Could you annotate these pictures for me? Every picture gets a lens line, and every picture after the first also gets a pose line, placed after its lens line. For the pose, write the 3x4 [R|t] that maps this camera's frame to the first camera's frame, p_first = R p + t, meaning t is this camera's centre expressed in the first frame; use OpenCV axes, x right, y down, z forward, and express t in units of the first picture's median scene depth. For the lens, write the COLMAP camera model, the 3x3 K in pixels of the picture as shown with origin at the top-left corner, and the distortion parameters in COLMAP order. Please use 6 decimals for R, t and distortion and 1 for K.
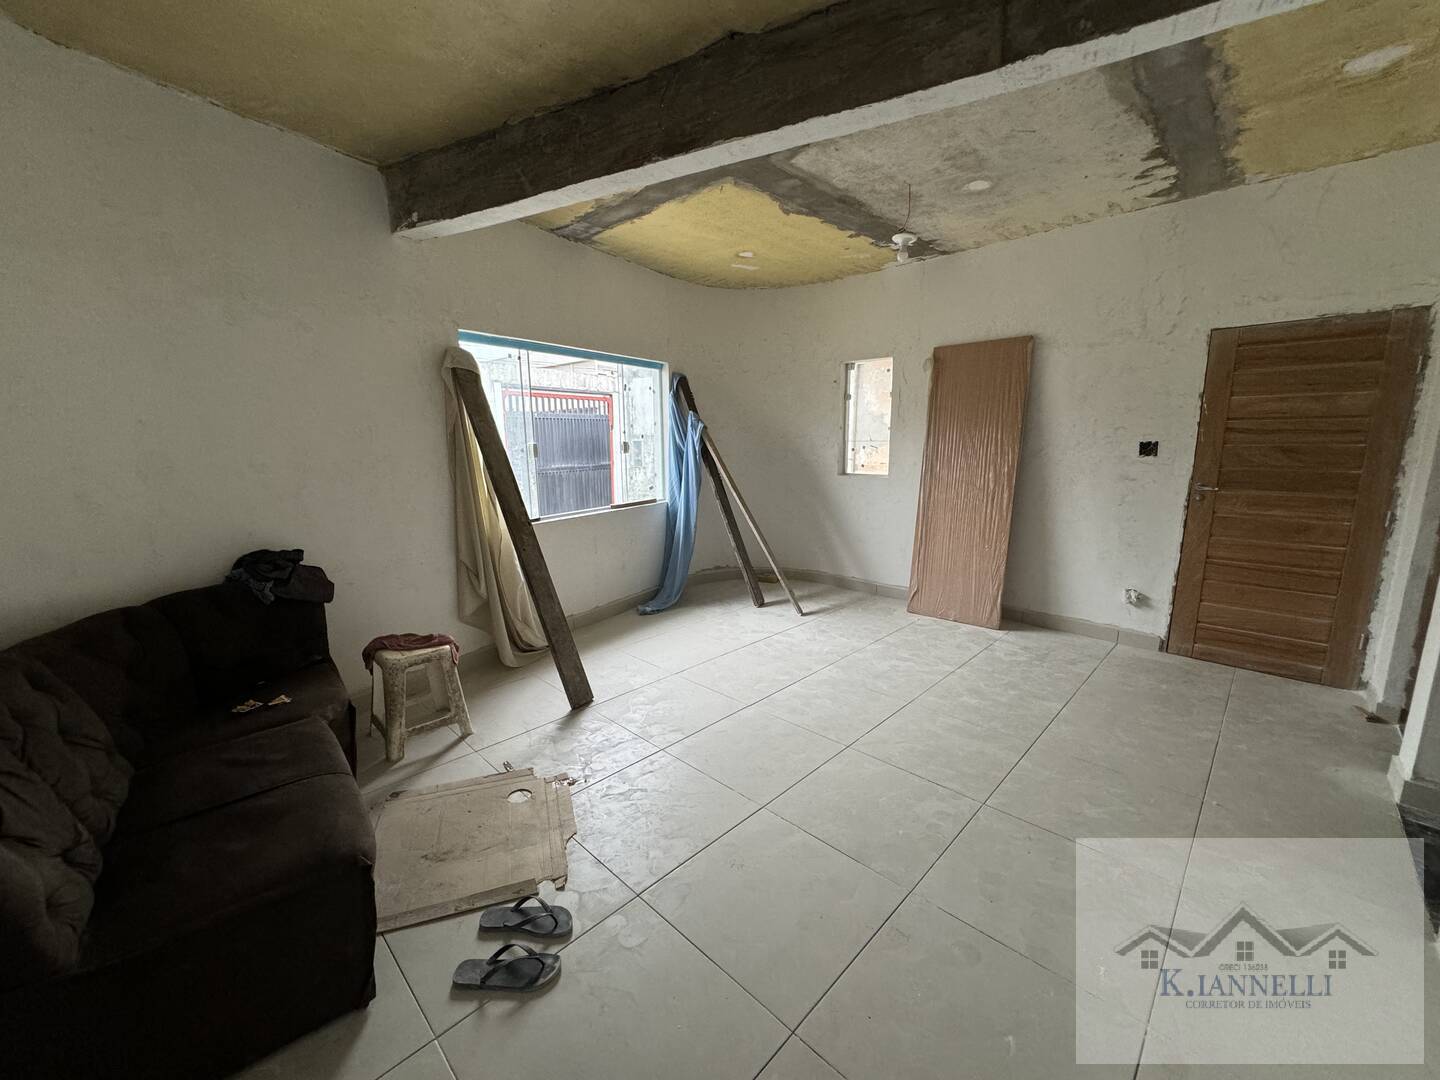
lens RADIAL K [[571.6, 0, 719.1], [0, 571.6, 541.0], [0, 0, 1]] dist [-0.002887, 0.000618]
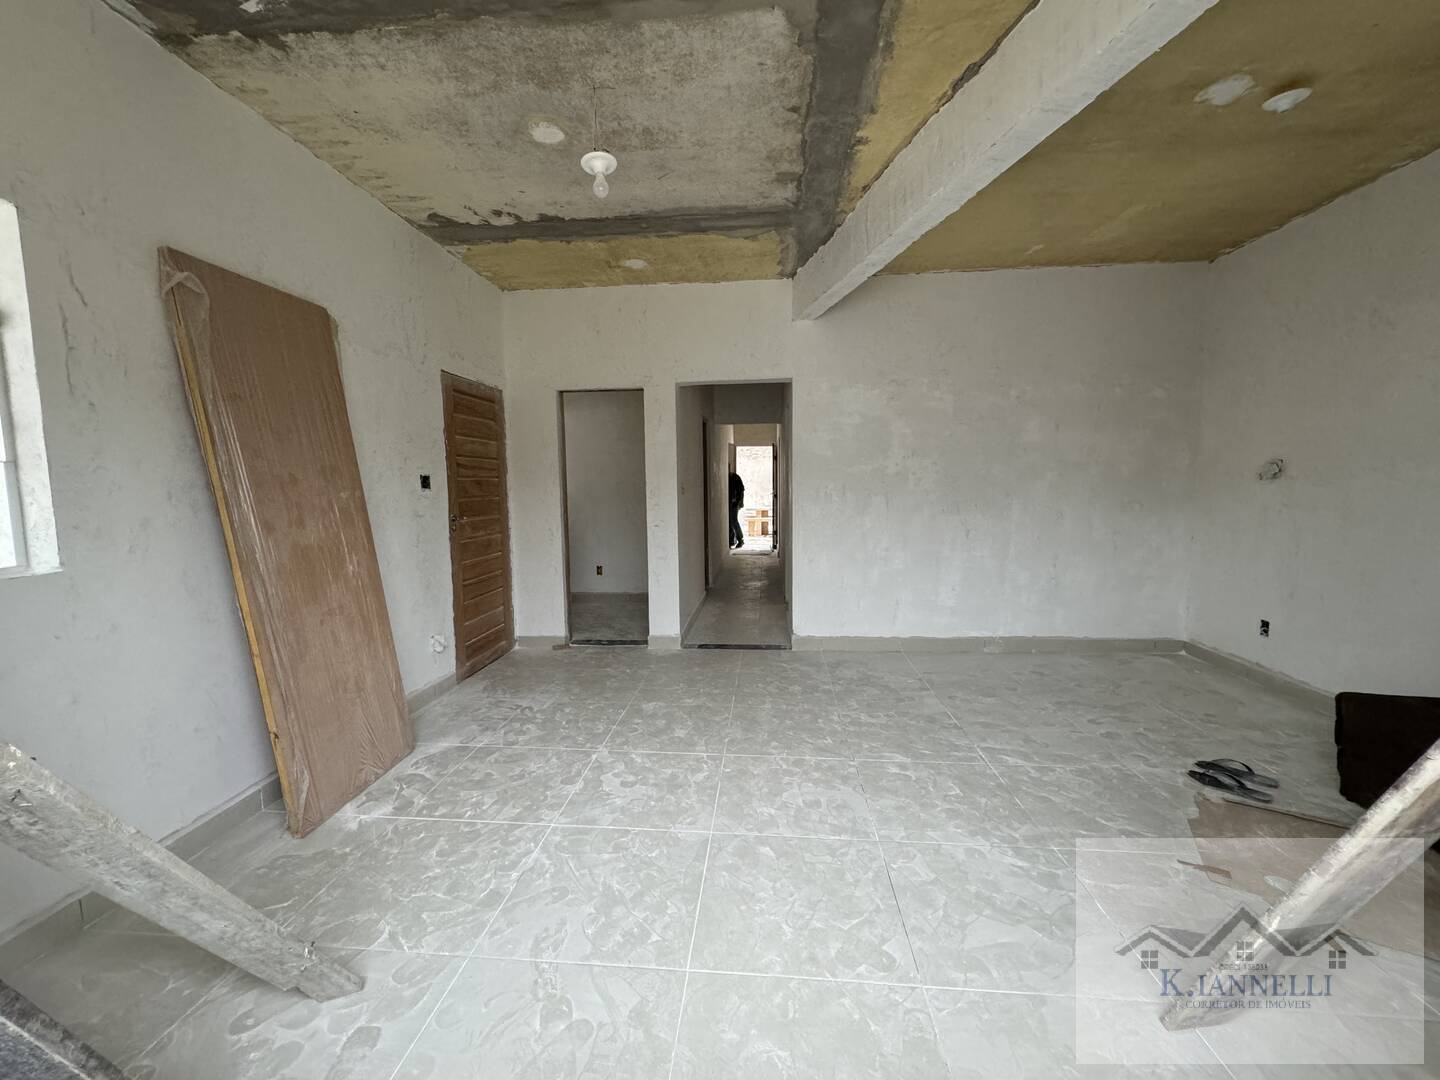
lens RADIAL K [[571.6, 0, 718.2], [0, 571.6, 540.7], [0, 0, 1]] dist [-0.002887, 0.000618]
pose [[-0.633236, -0.060159, 0.771617, -0.284169], [0.153565, 0.967387, 0.201446, -0.191803], [-0.758571, 0.246056, -0.603346, 1.275902]]
